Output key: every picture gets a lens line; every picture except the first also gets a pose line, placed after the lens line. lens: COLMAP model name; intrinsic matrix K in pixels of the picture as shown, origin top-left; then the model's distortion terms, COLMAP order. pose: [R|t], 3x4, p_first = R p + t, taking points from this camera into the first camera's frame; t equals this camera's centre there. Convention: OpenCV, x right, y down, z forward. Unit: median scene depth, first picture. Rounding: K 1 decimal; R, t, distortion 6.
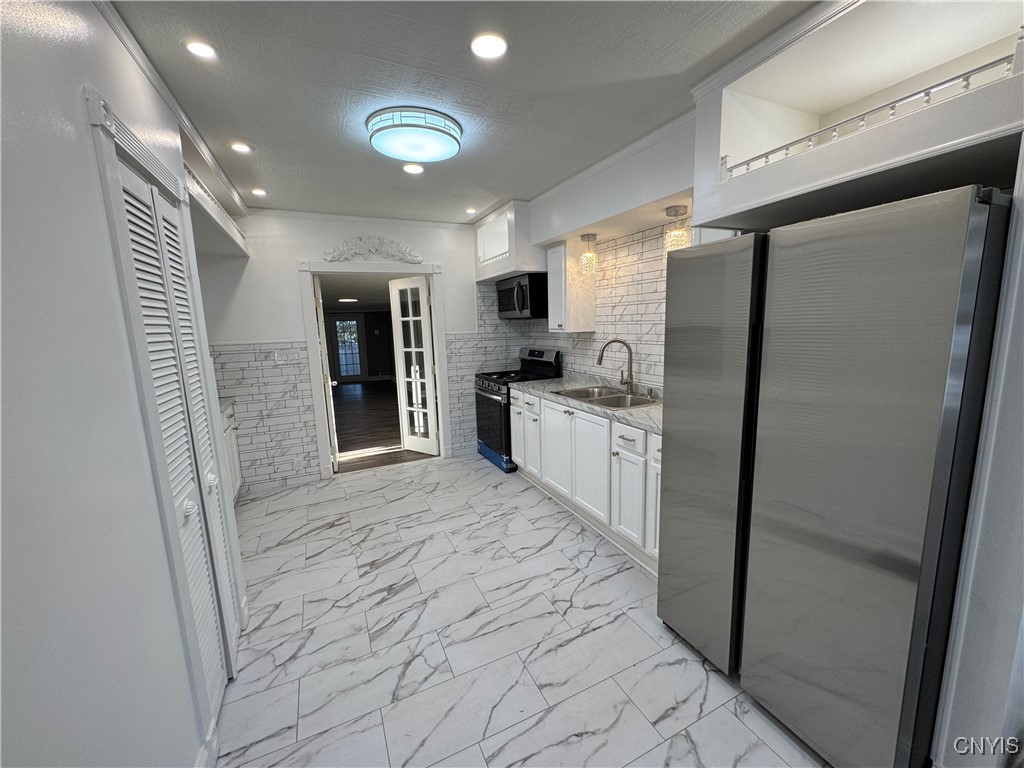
lens RADIAL K [[408.6, 0, 514.2], [0, 408.6, 386.1], [0, 0, 1]] dist [0.000218, 0.000092]
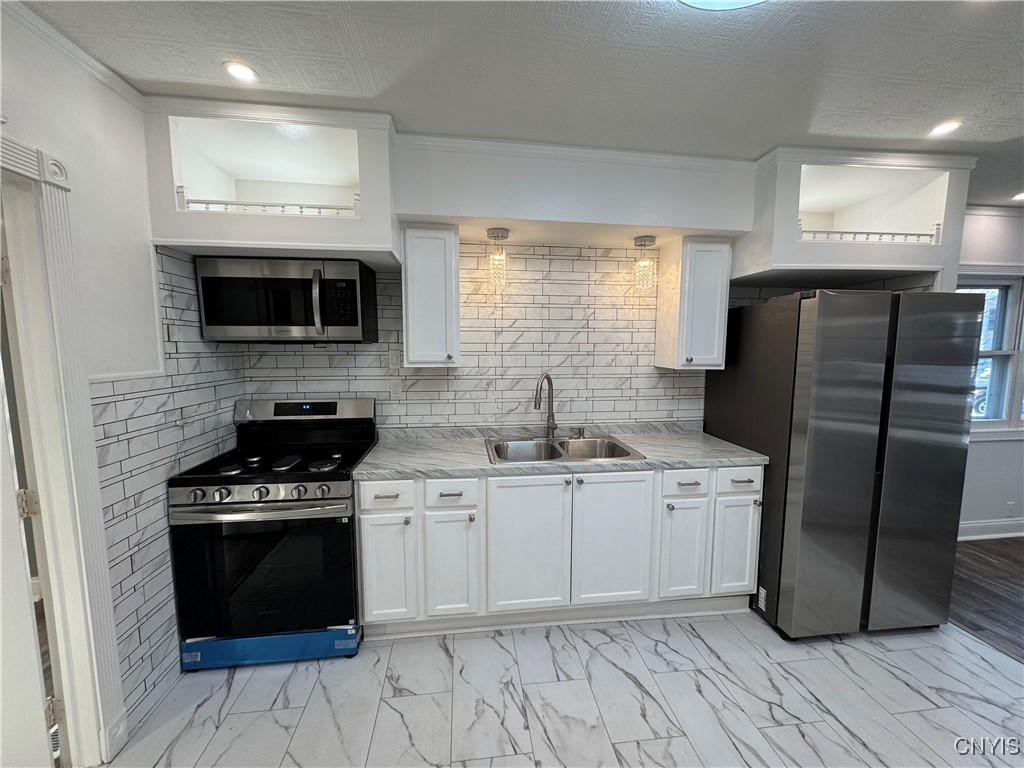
lens RADIAL K [[408.6, 0, 514.2], [0, 408.6, 386.1], [0, 0, 1]] dist [0.000218, 0.000092]
pose [[0.314135, -0.065872, 0.947090, -0.428817], [0.137486, 0.990230, 0.023270, -0.098483], [-0.939370, 0.122902, 0.320123, 0.672658]]
